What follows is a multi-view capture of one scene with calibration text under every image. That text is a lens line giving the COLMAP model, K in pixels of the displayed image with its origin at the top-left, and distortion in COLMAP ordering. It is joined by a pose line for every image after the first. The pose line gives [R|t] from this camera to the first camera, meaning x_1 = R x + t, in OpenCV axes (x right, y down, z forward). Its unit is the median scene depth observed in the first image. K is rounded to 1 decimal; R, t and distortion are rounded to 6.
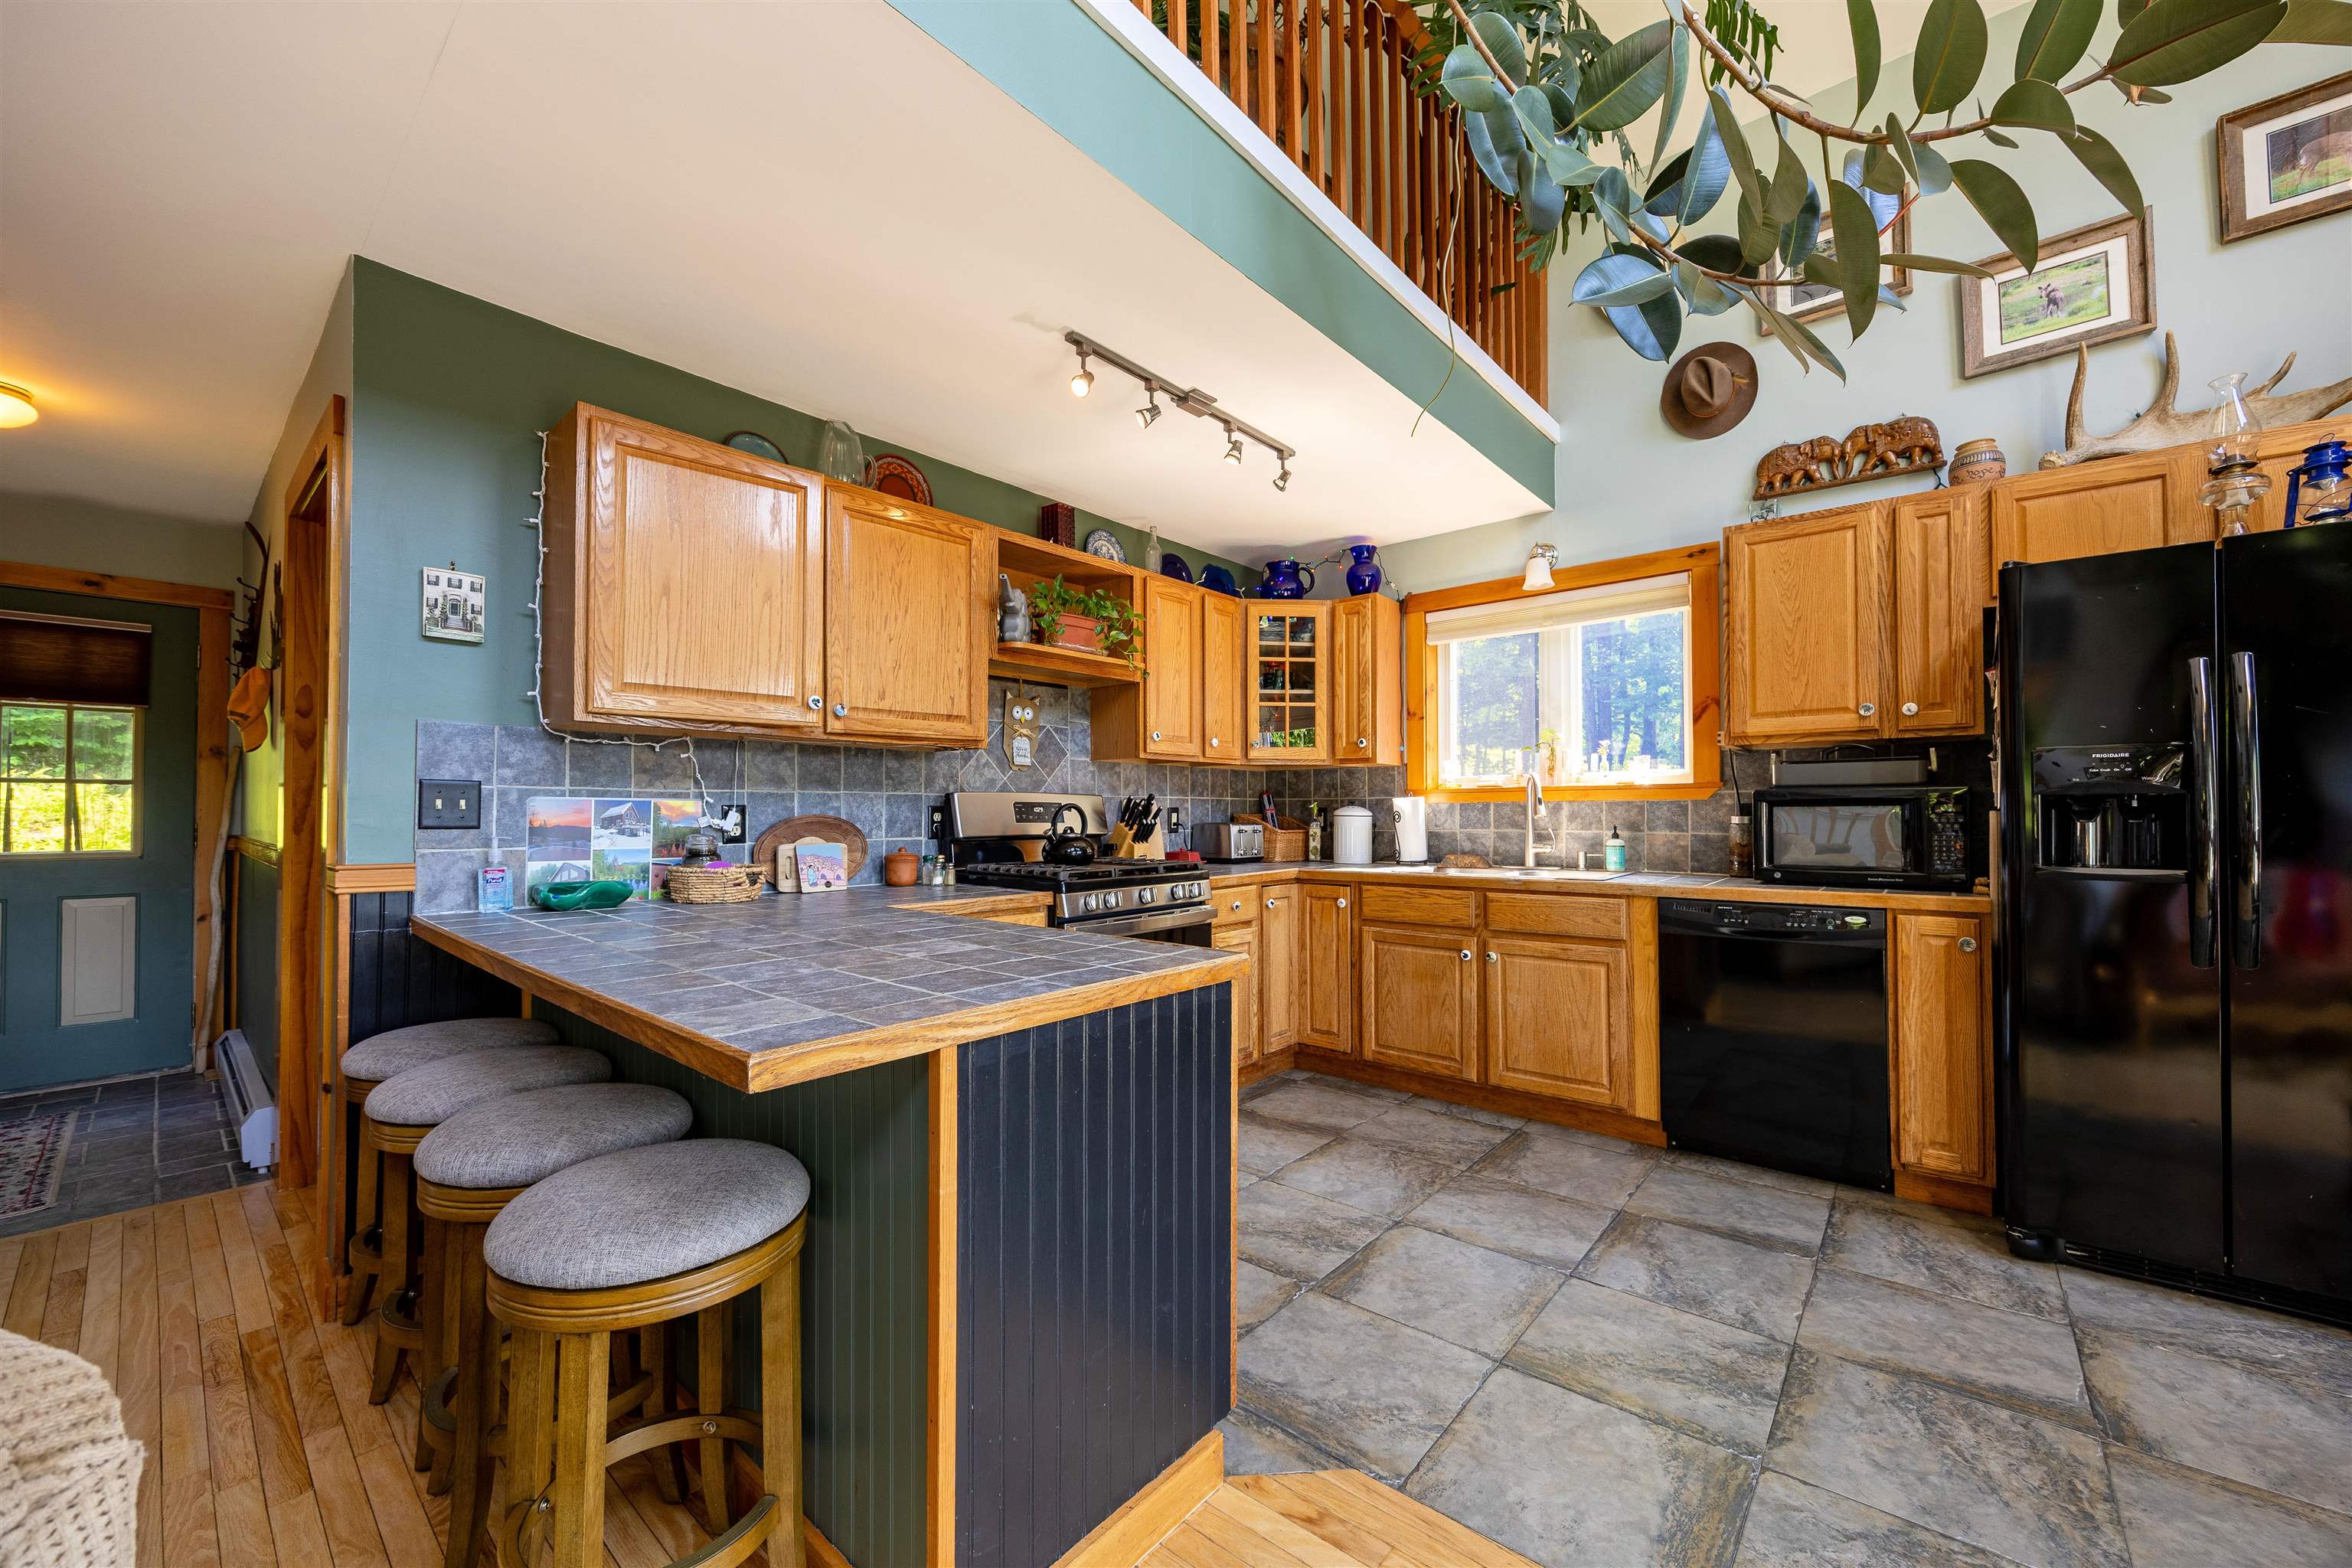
lens RADIAL K [[913.7, 0, 1192.3], [0, 913.7, 807.4], [0, 0, 1]] dist [-0.006901, 0.001142]
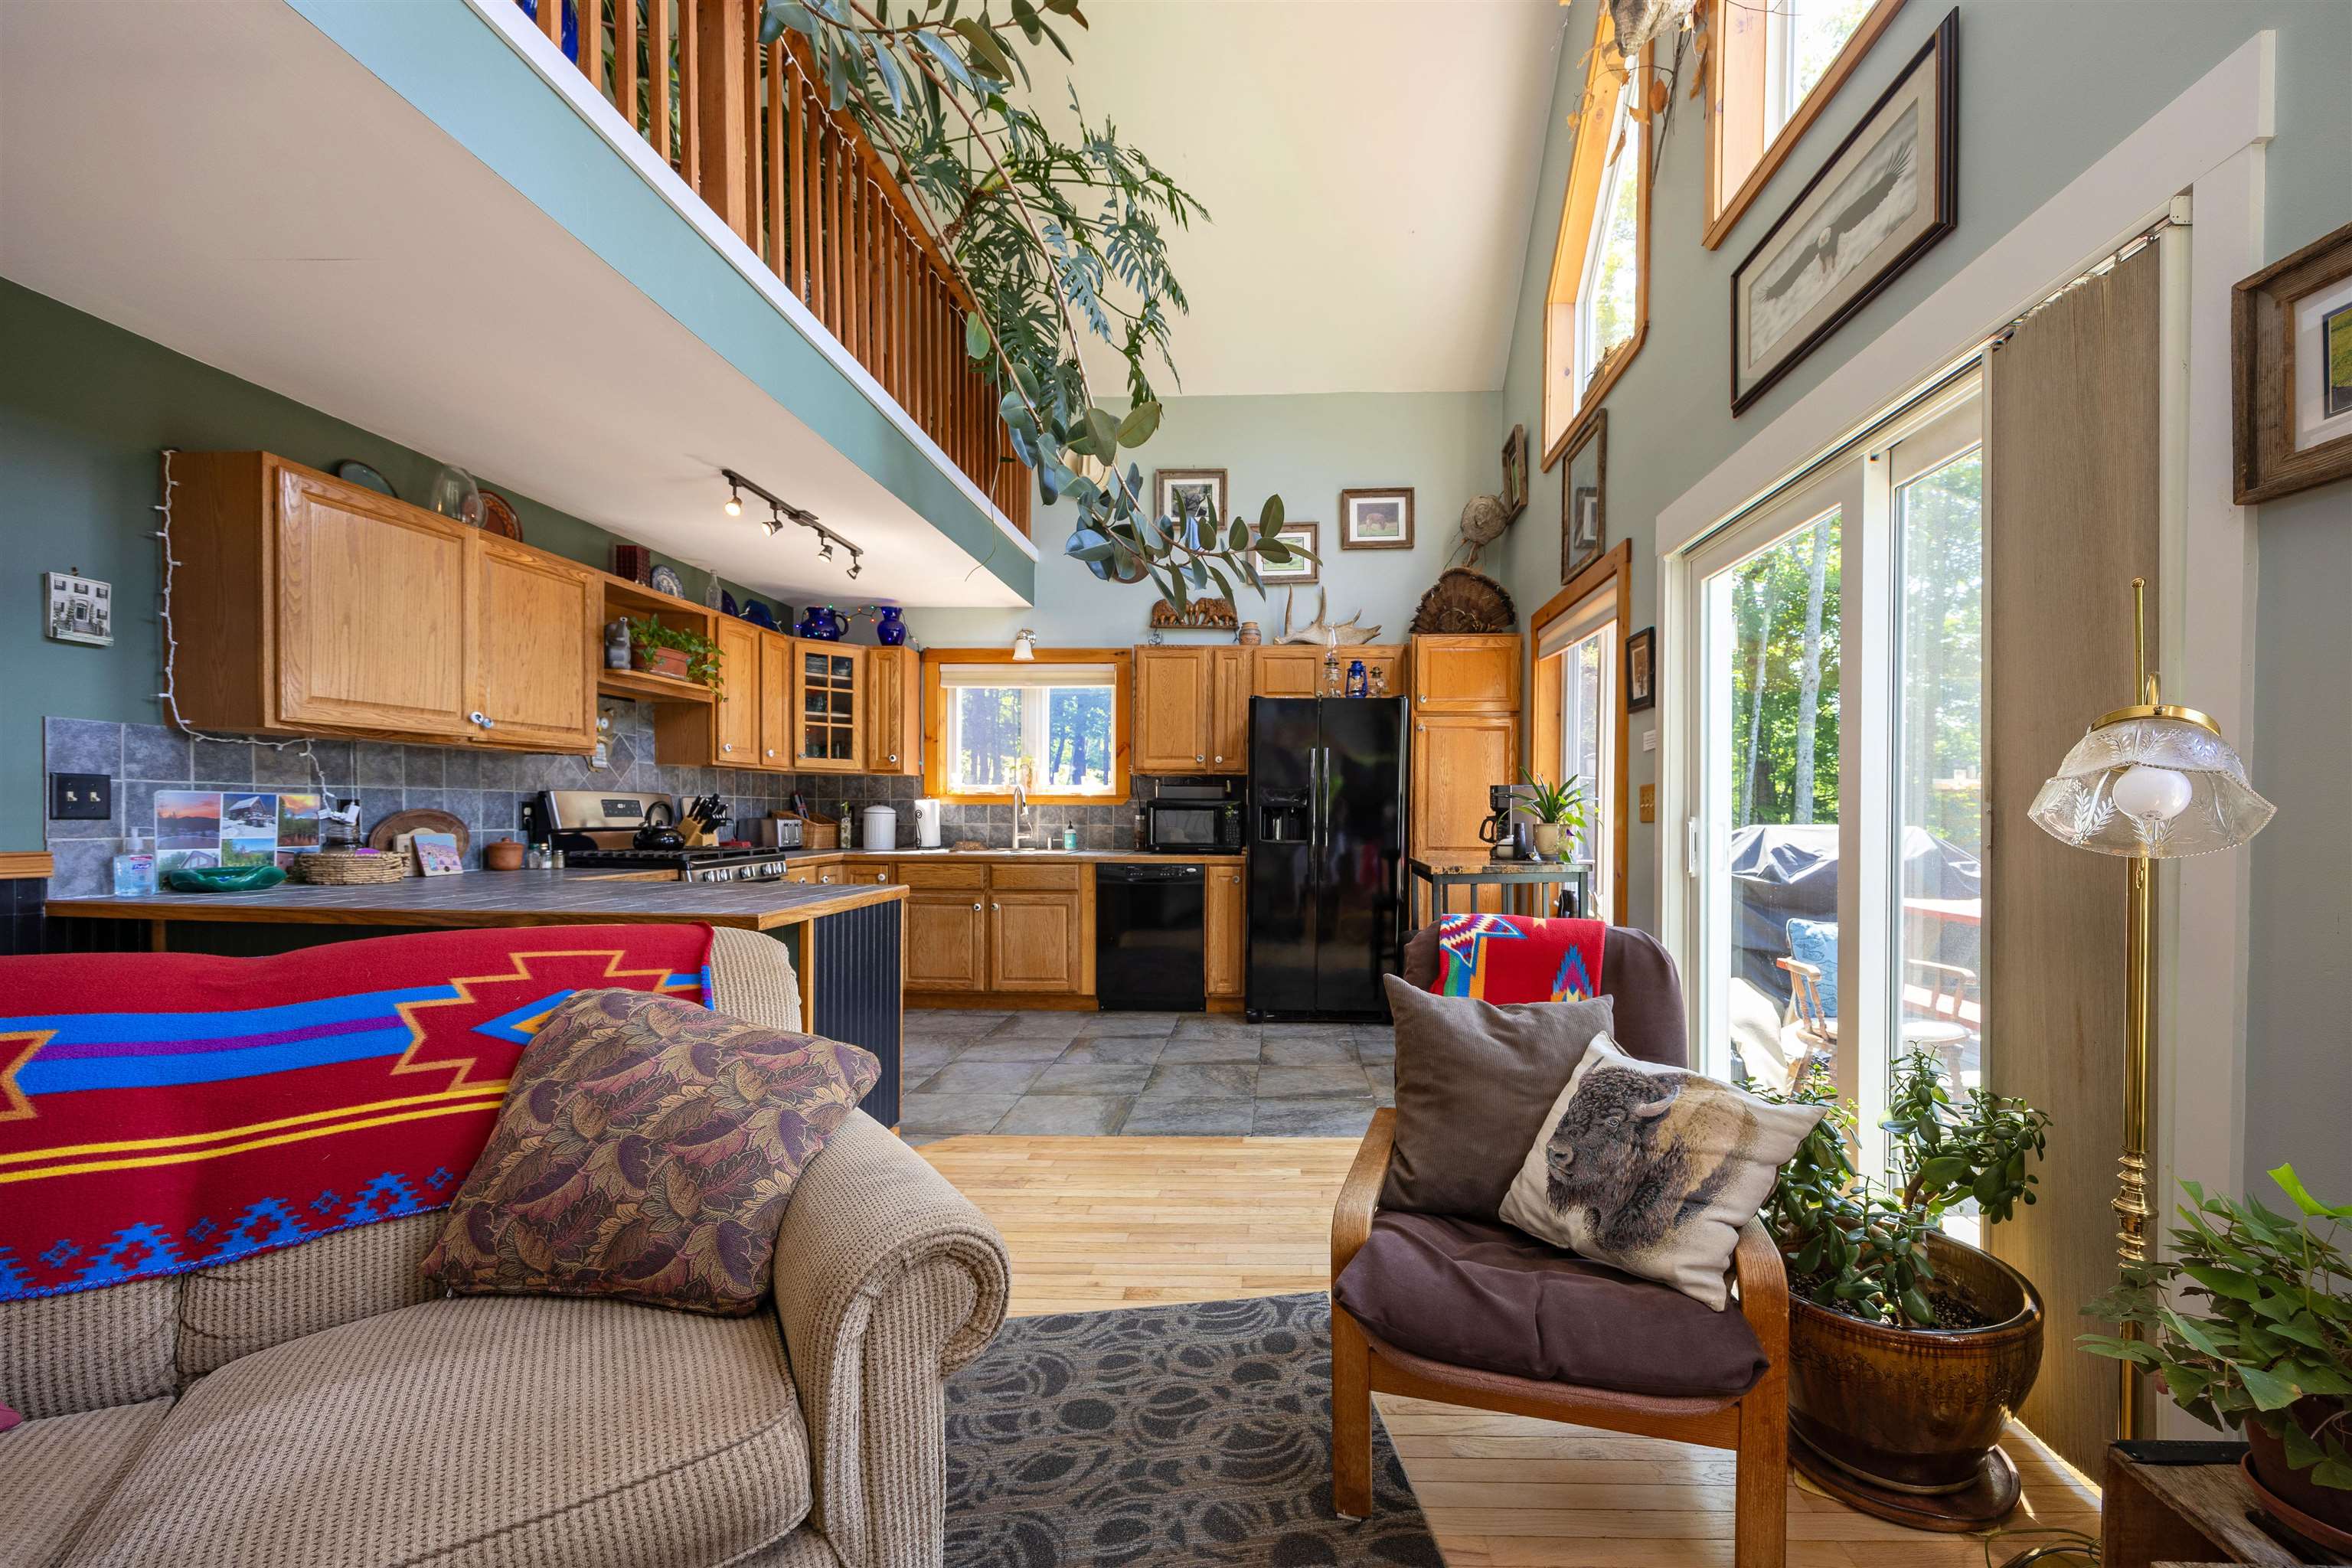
lens RADIAL K [[913.7, 0, 1287.2], [0, 913.7, 824.7], [0, 0, 1]] dist [-0.006901, 0.001142]
pose [[0.772511, 0.000678, 0.635001, -0.277106], [-0.014728, 0.999750, 0.016850, -0.006351], [-0.634831, -0.022369, 0.772327, -0.504611]]
